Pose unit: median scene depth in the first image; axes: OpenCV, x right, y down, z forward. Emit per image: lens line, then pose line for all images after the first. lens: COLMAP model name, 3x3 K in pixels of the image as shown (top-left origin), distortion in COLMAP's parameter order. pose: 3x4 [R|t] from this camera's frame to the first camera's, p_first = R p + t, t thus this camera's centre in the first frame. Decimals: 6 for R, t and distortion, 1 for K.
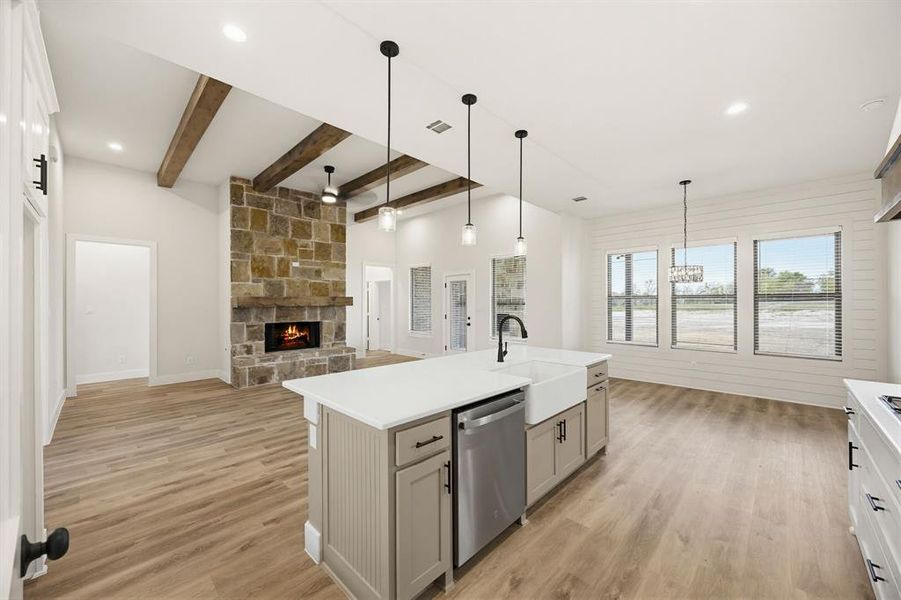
lens RADIAL K [[344.1, 0, 456.5], [0, 344.1, 300.8], [0, 0, 1]] dist [-0.003307, 0.000645]
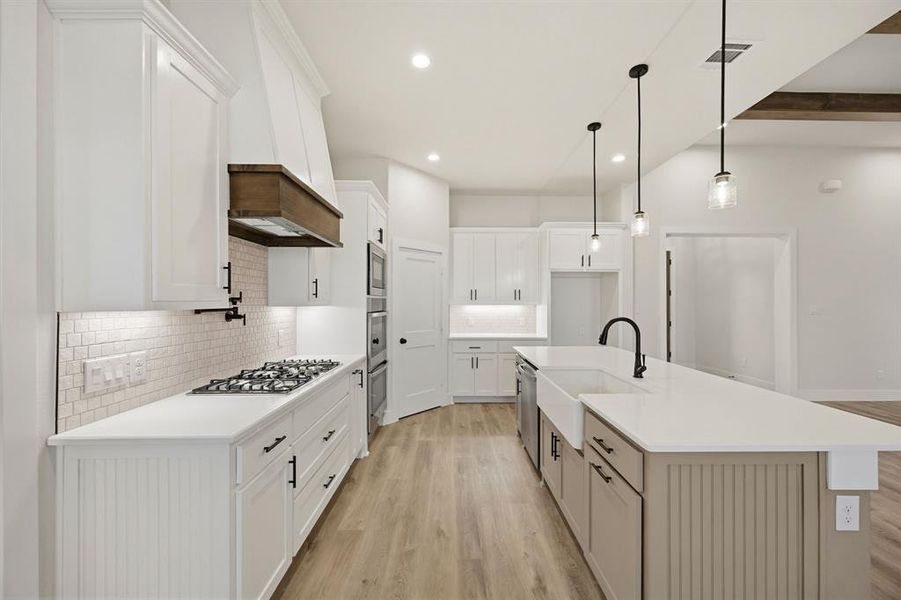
lens RADIAL K [[344.1, 0, 454.6], [0, 344.1, 300.9], [0, 0, 1]] dist [-0.003307, 0.000645]
pose [[-0.714138, -0.002137, -0.700002, 0.426354], [0.003223, 0.999975, -0.006341, 0.003817], [0.699998, -0.006784, -0.714113, 0.557088]]
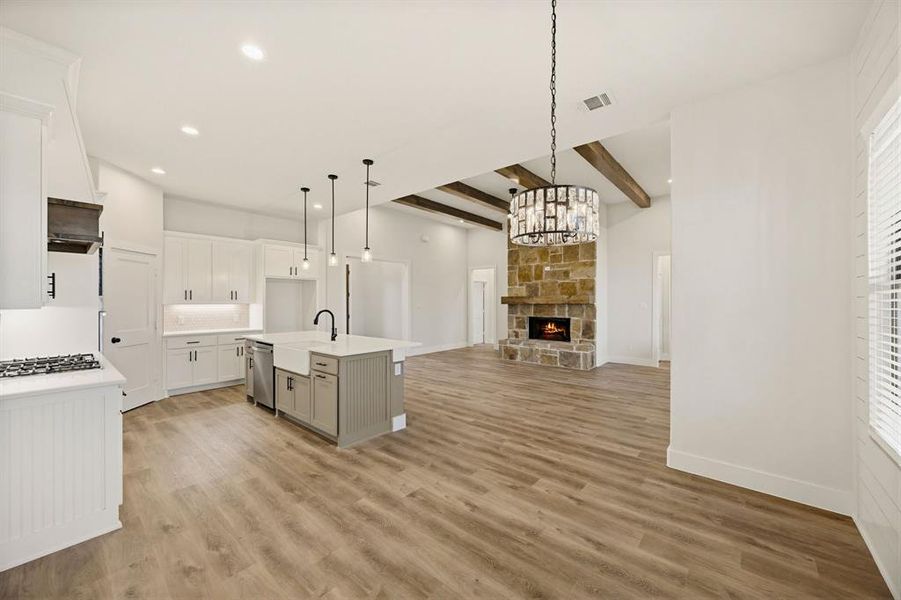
lens RADIAL K [[344.1, 0, 454.1], [0, 344.1, 299.1], [0, 0, 1]] dist [-0.003307, 0.000645]
pose [[0.059589, -0.004004, -0.998215, 0.732939], [0.005422, 0.999978, -0.003688, 0.002259], [0.998208, -0.005193, 0.059609, 0.633993]]
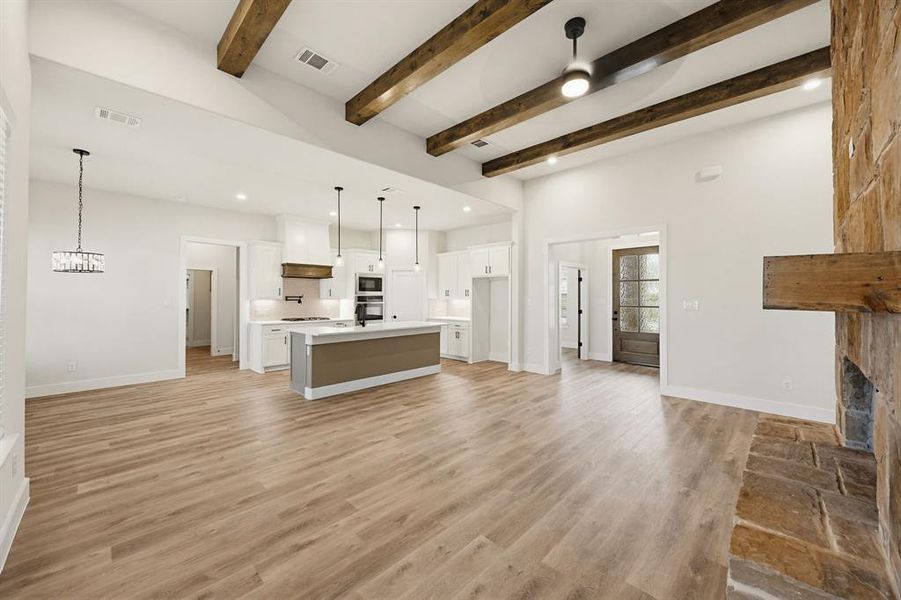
lens RADIAL K [[344.1, 0, 452.6], [0, 344.1, 292.6], [0, 0, 1]] dist [-0.003307, 0.000645]
pose [[-0.999992, 0.001721, 0.003726, -0.172387], [0.001646, 0.999795, -0.020171, 0.009099], [-0.003760, -0.020164, -0.999790, 1.318321]]
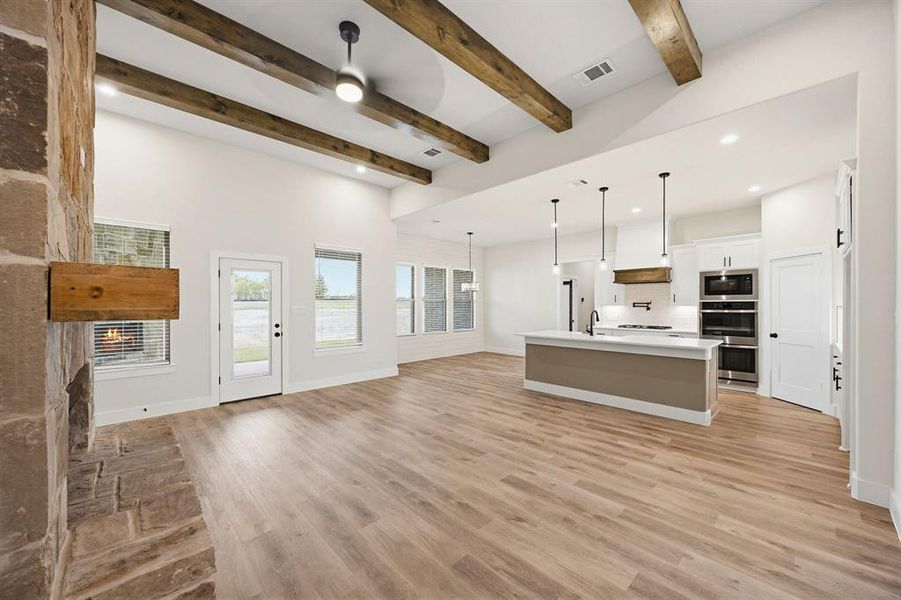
lens RADIAL K [[344.1, 0, 456.6], [0, 344.1, 303.1], [0, 0, 1]] dist [-0.003307, 0.000645]
pose [[0.032999, 0.006579, 0.999434, -0.758502], [-0.005673, 0.999963, -0.006395, 0.008922], [-0.999439, -0.005458, 0.033035, 0.731157]]
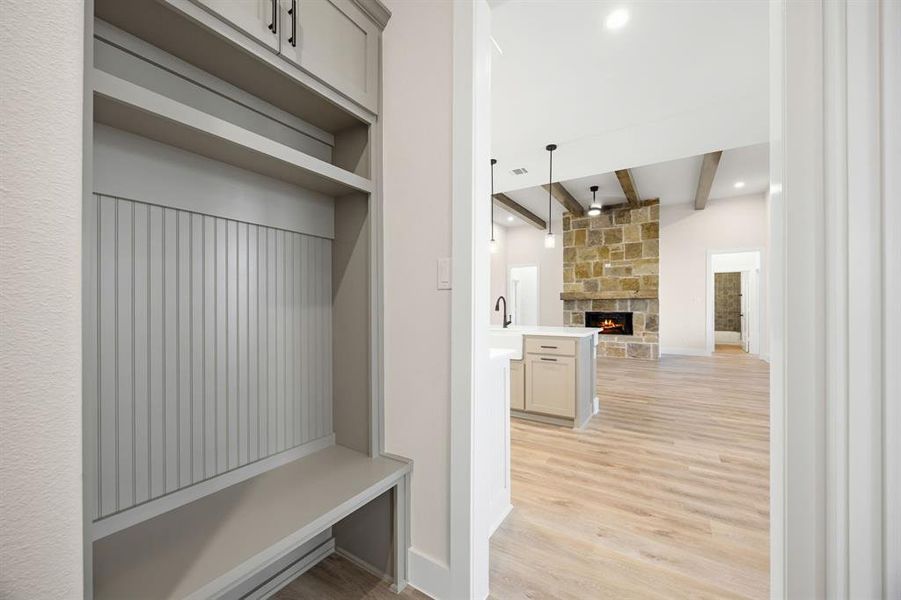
lens RADIAL K [[344.1, 0, 452.4], [0, 344.1, 307.5], [0, 0, 1]] dist [-0.003307, 0.000645]
pose [[0.189684, 0.004986, -0.981832, 0.678813], [0.007900, 0.999947, 0.006604, 0.034721], [0.981813, -0.009009, 0.189635, 0.219200]]
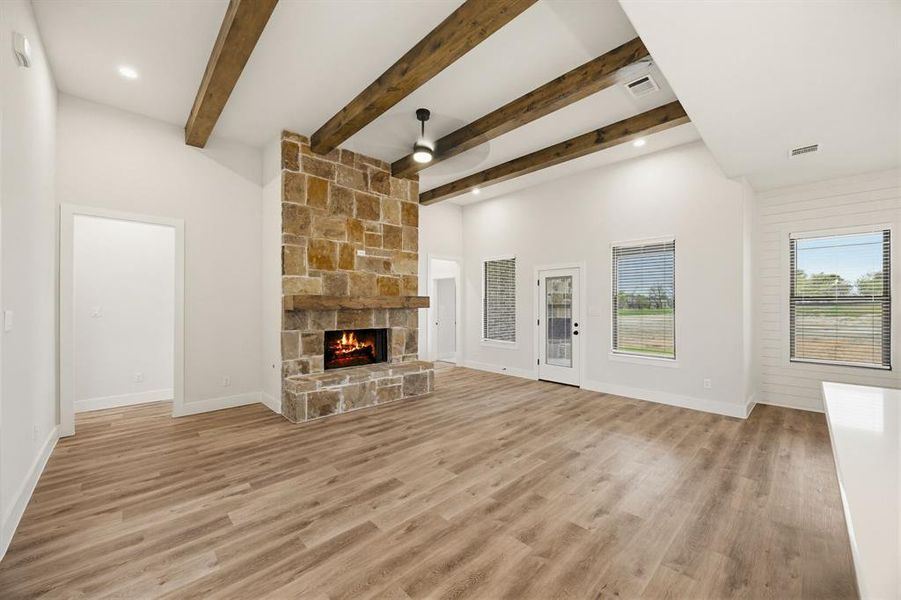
lens RADIAL K [[344.1, 0, 455.4], [0, 344.1, 303.5], [0, 0, 1]] dist [-0.003307, 0.000645]
pose [[0.999427, 0.004614, -0.033530, -0.245609], [-0.004516, 0.999985, 0.002975, 0.002038], [0.033543, -0.002822, 0.999433, 0.261534]]
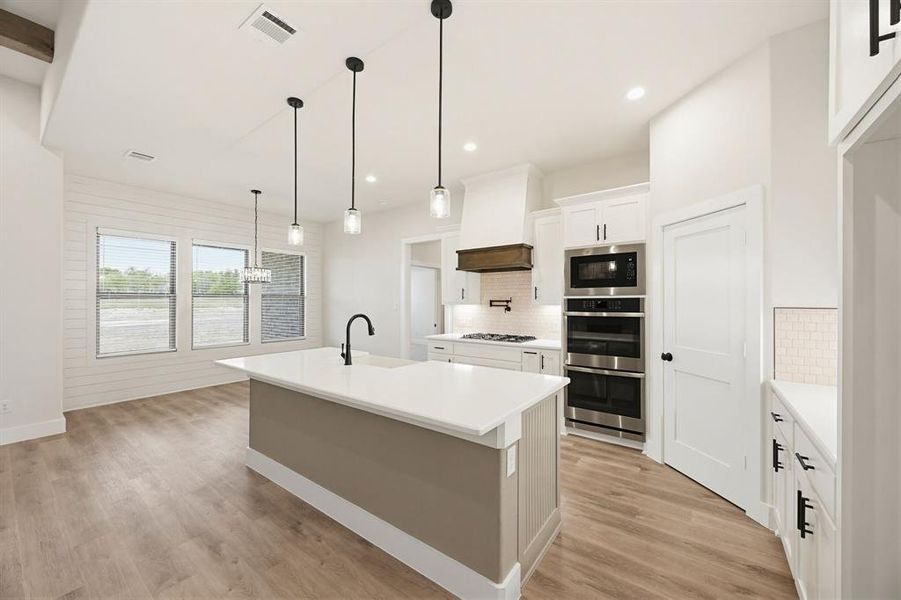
lens RADIAL K [[344.1, 0, 456.8], [0, 344.1, 298.6], [0, 0, 1]] dist [-0.003307, 0.000645]
pose [[-0.133122, 0.011210, 0.991036, -0.364312], [-0.005680, 0.999911, -0.012074, 0.004016], [-0.991083, -0.007236, -0.133047, 0.369109]]
